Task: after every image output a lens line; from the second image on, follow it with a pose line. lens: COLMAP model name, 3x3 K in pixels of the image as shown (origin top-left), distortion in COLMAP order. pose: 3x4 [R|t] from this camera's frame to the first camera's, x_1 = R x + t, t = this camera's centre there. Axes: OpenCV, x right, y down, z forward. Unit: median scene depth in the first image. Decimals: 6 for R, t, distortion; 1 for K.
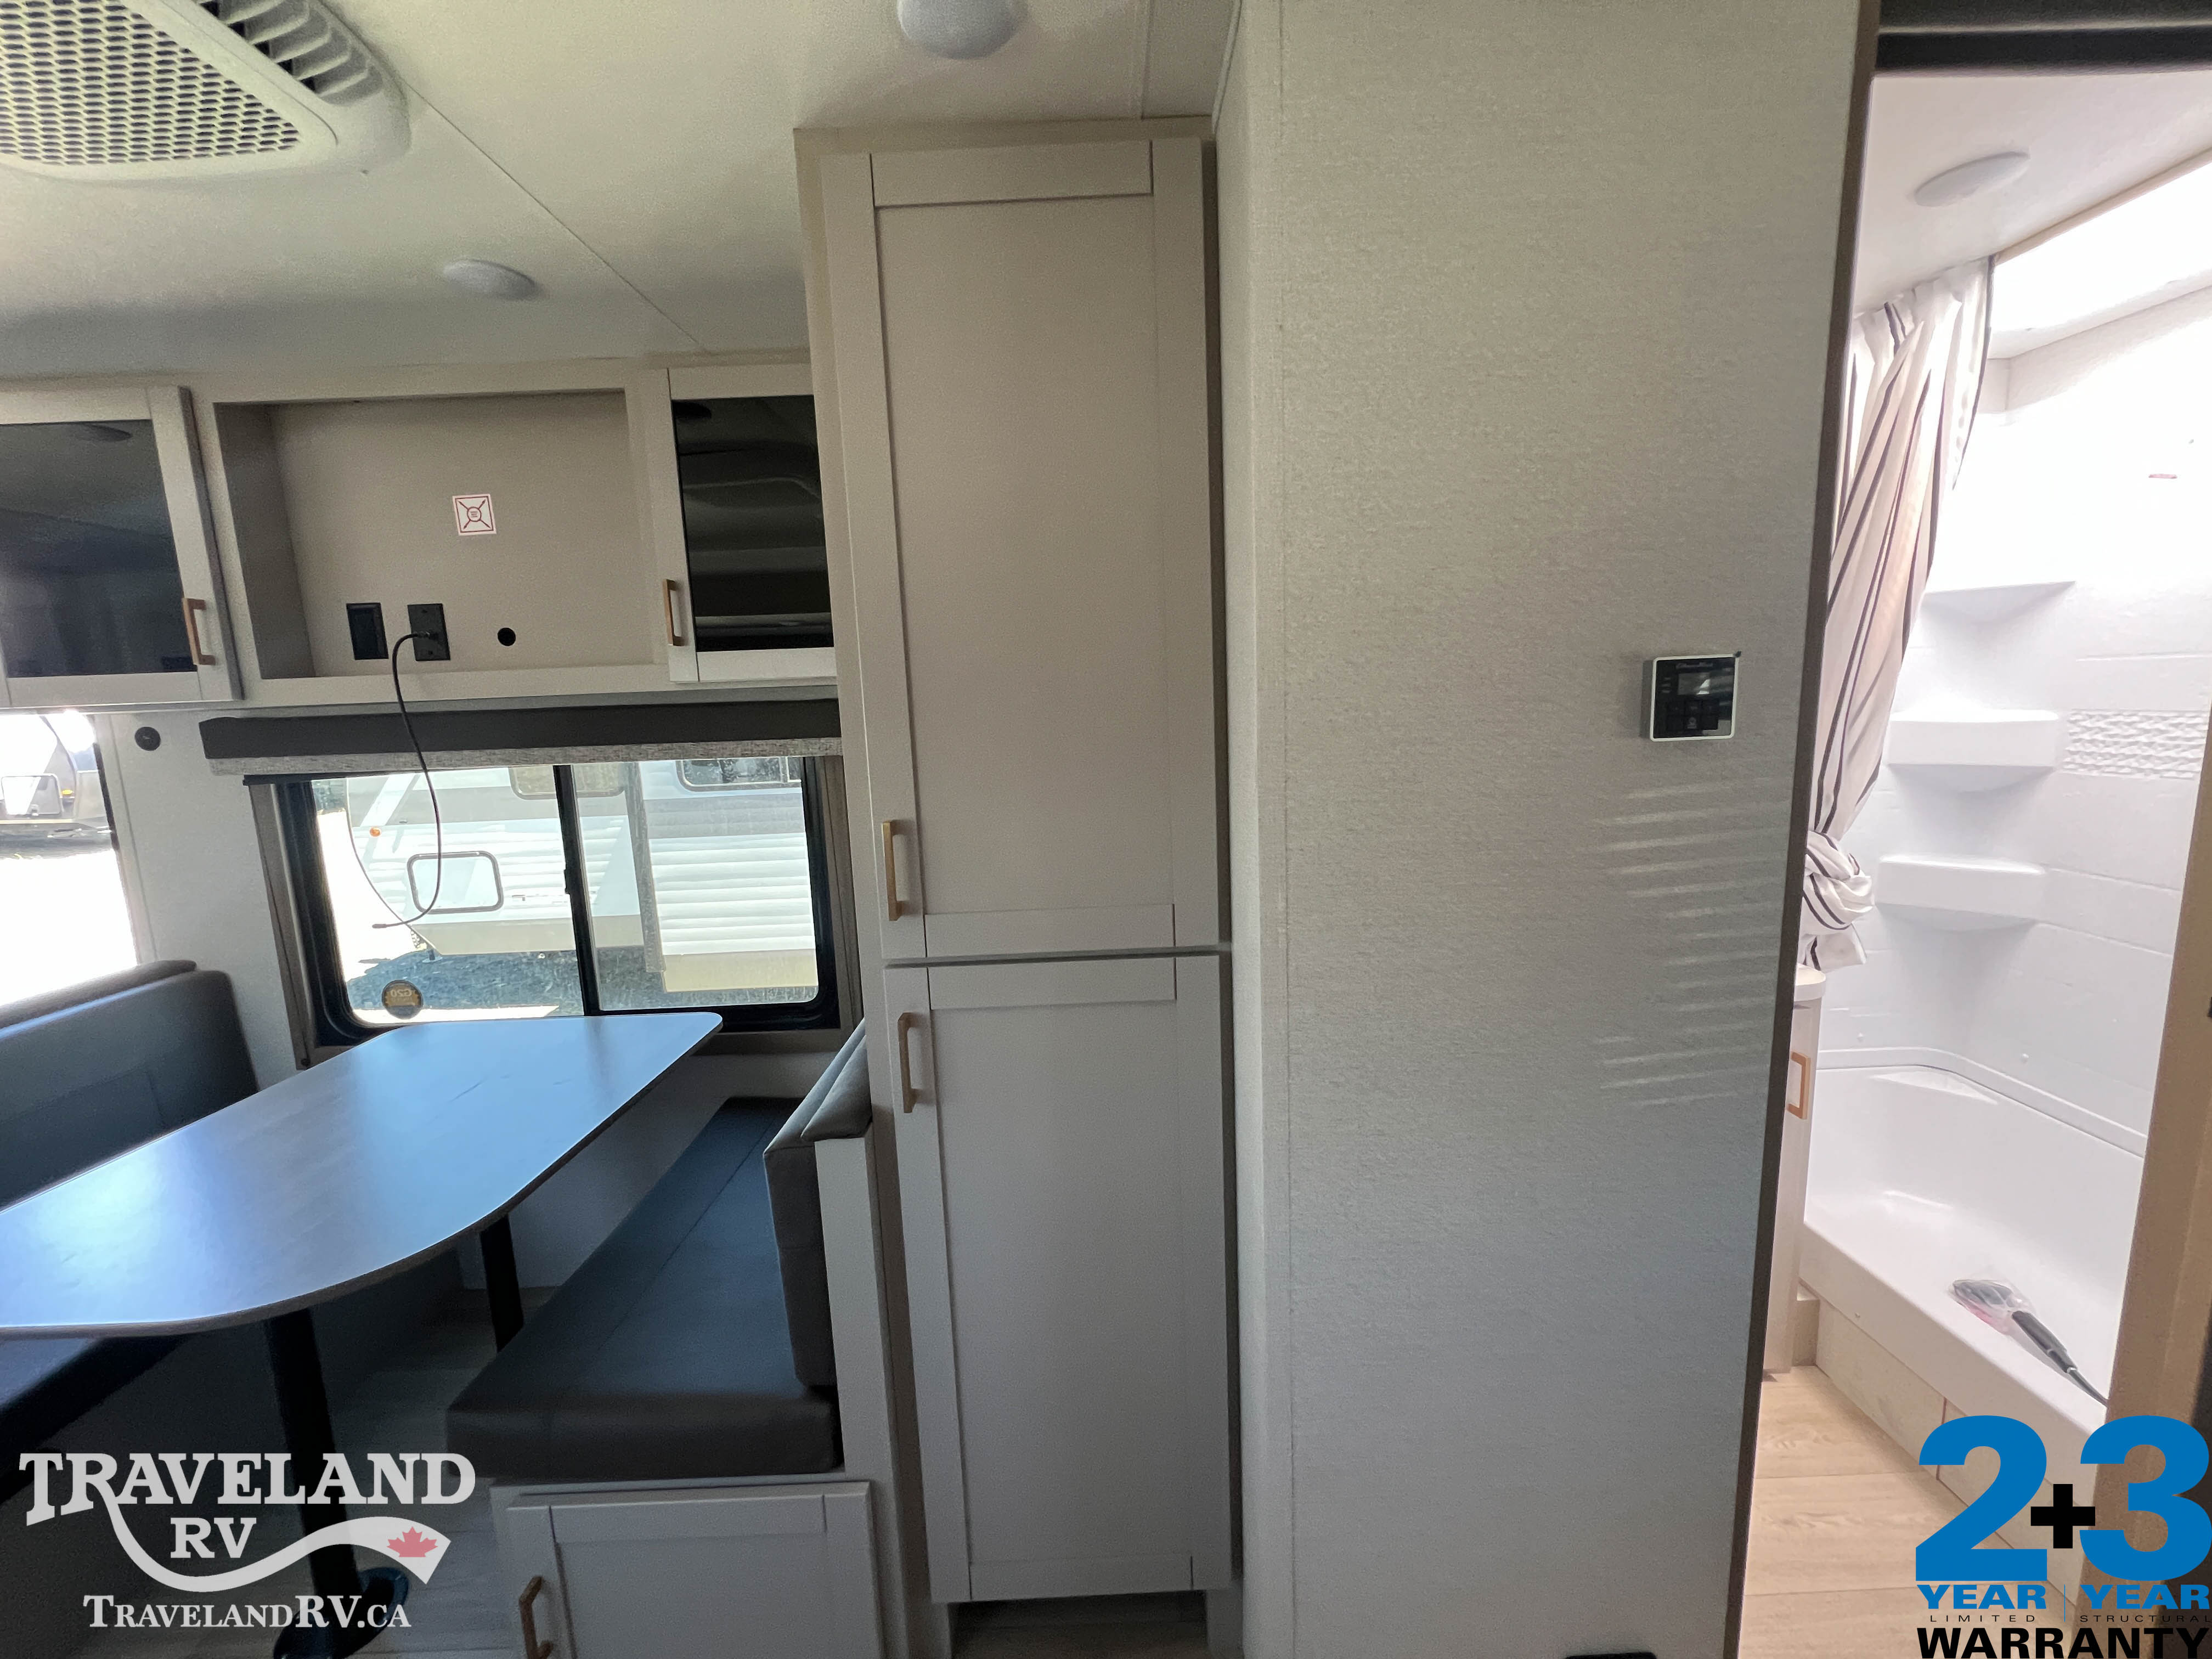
lens RADIAL K [[893.8, 0, 1103.0], [0, 893.8, 832.1], [0, 0, 1]] dist [-0.001896, 0.000559]
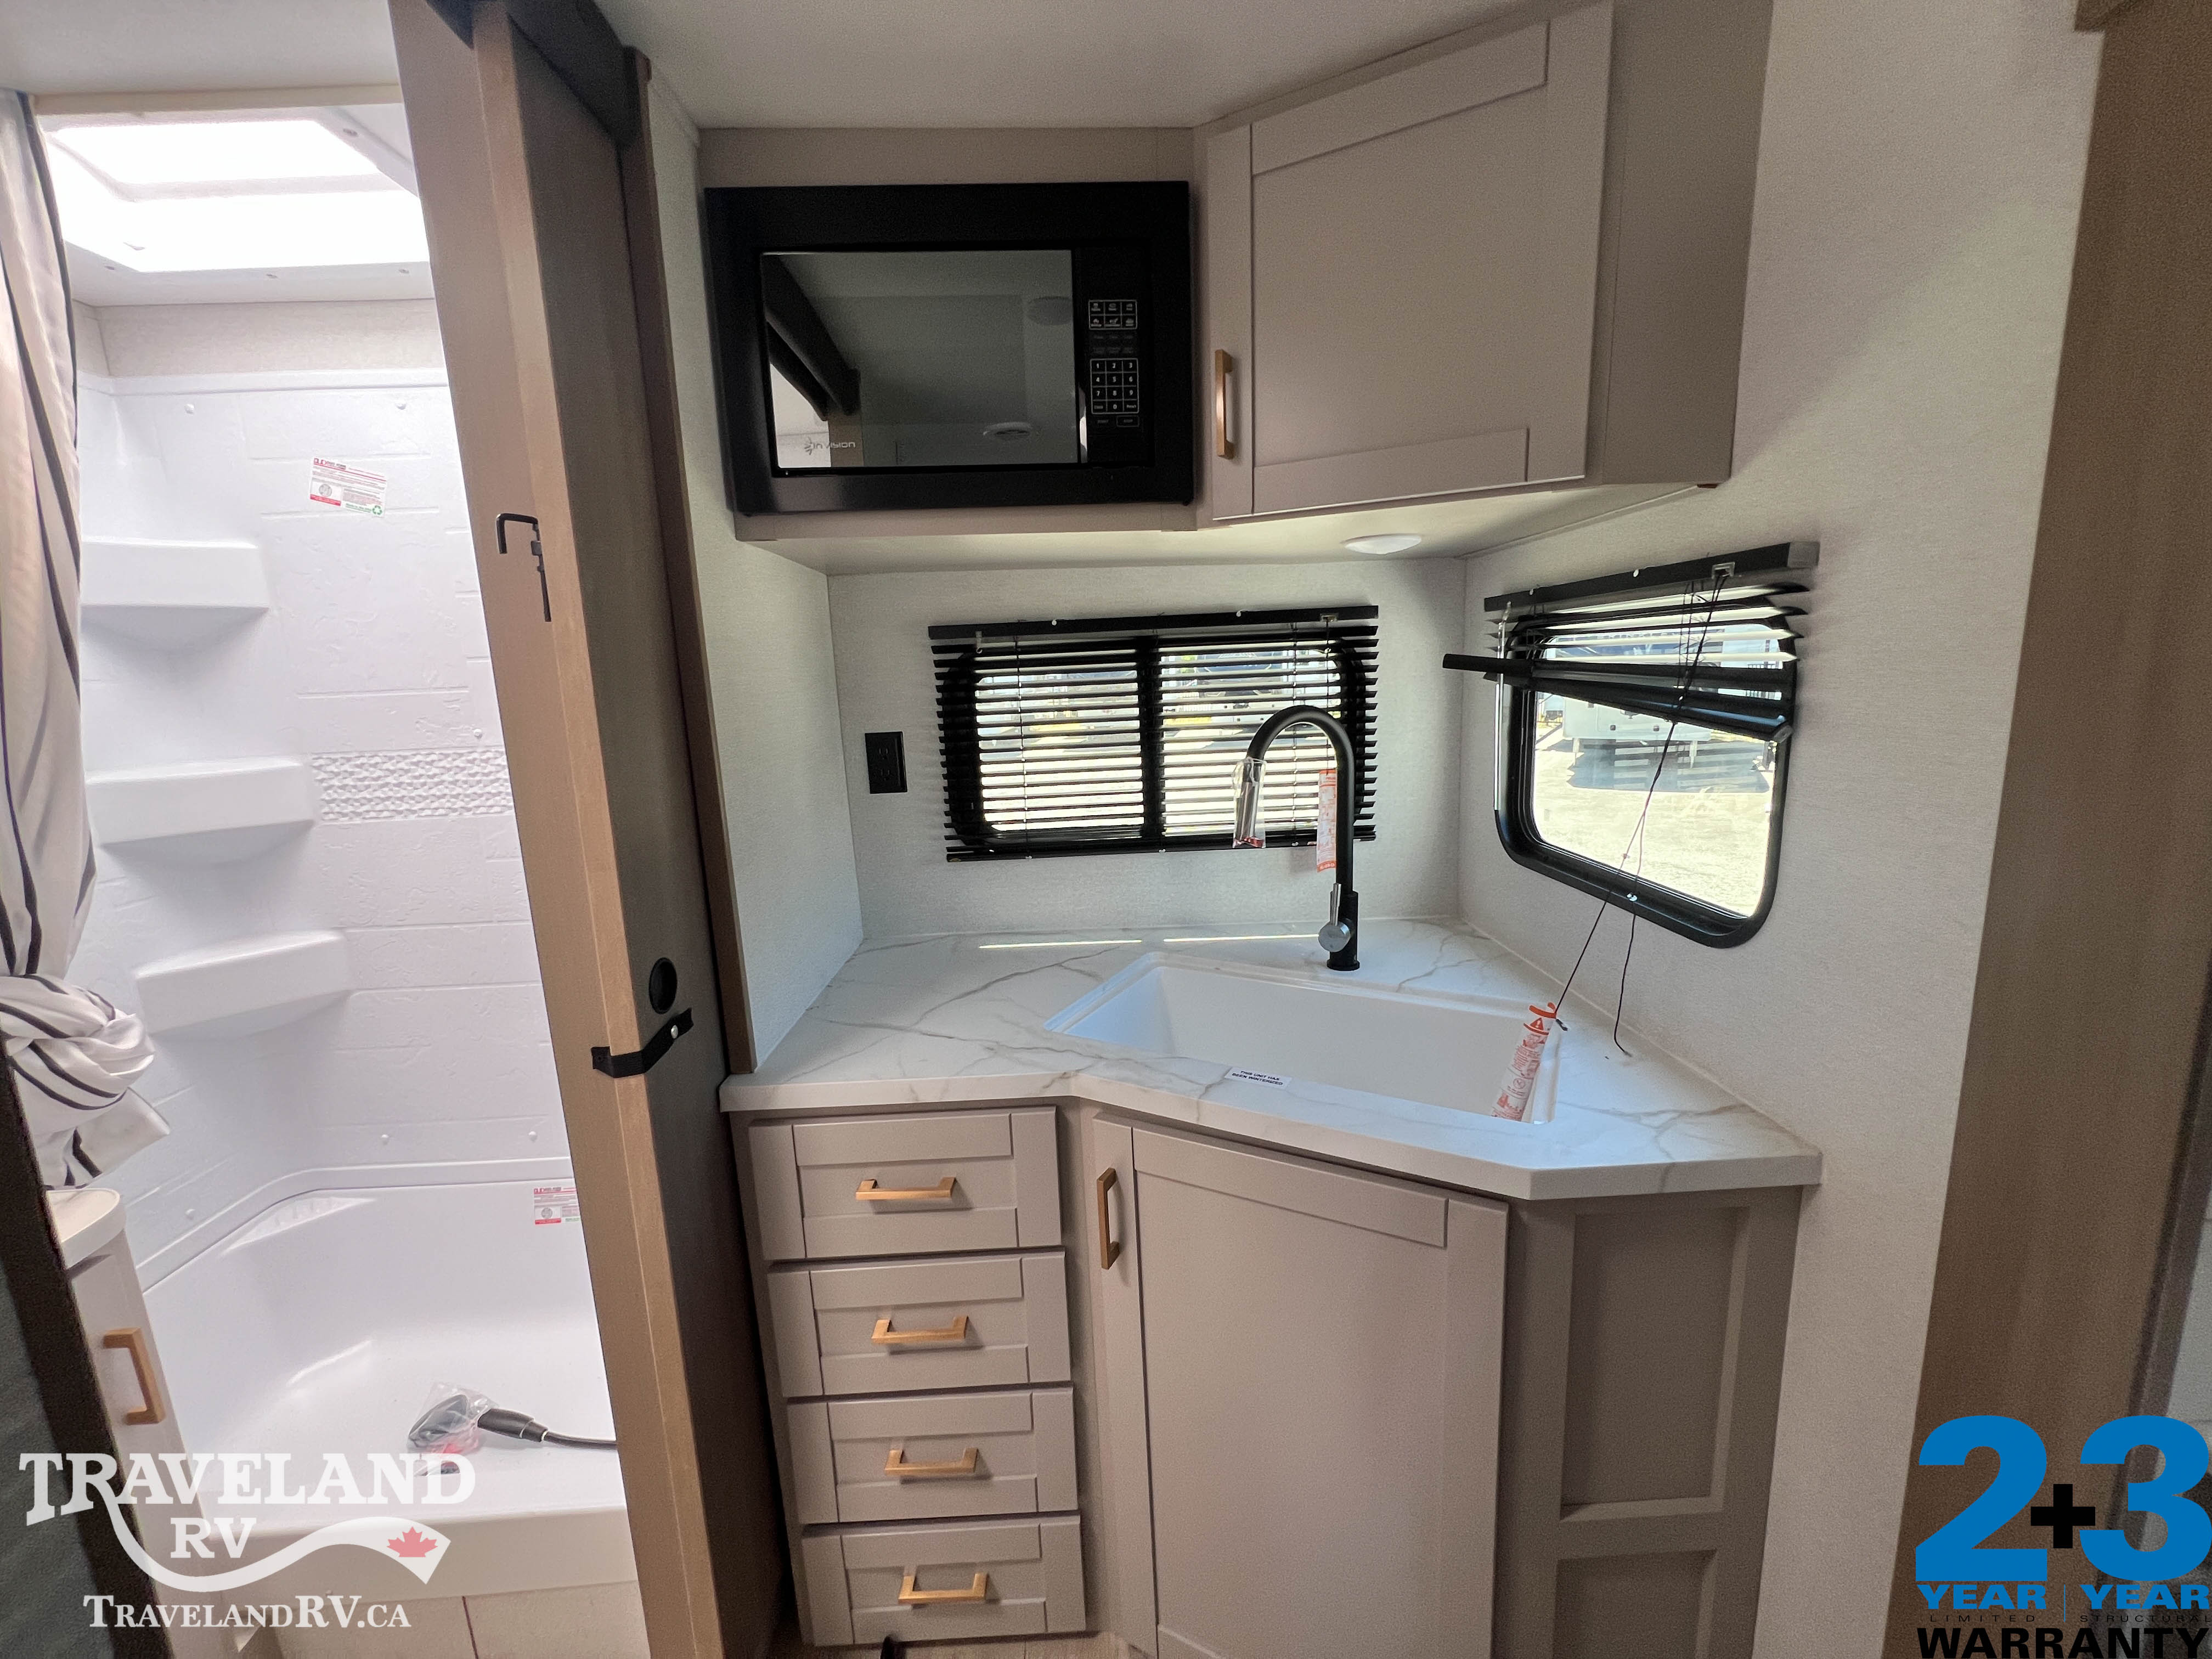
lens RADIAL K [[882.9, 0, 1103.4], [0, 882.9, 824.0], [0, 0, 1]] dist [-0.003575, -0.000577]
pose [[-0.019511, -0.133374, 0.990874, 0.201731], [0.199226, 0.970669, 0.134577, -0.031685], [-0.979759, 0.200033, 0.007633, 0.243027]]
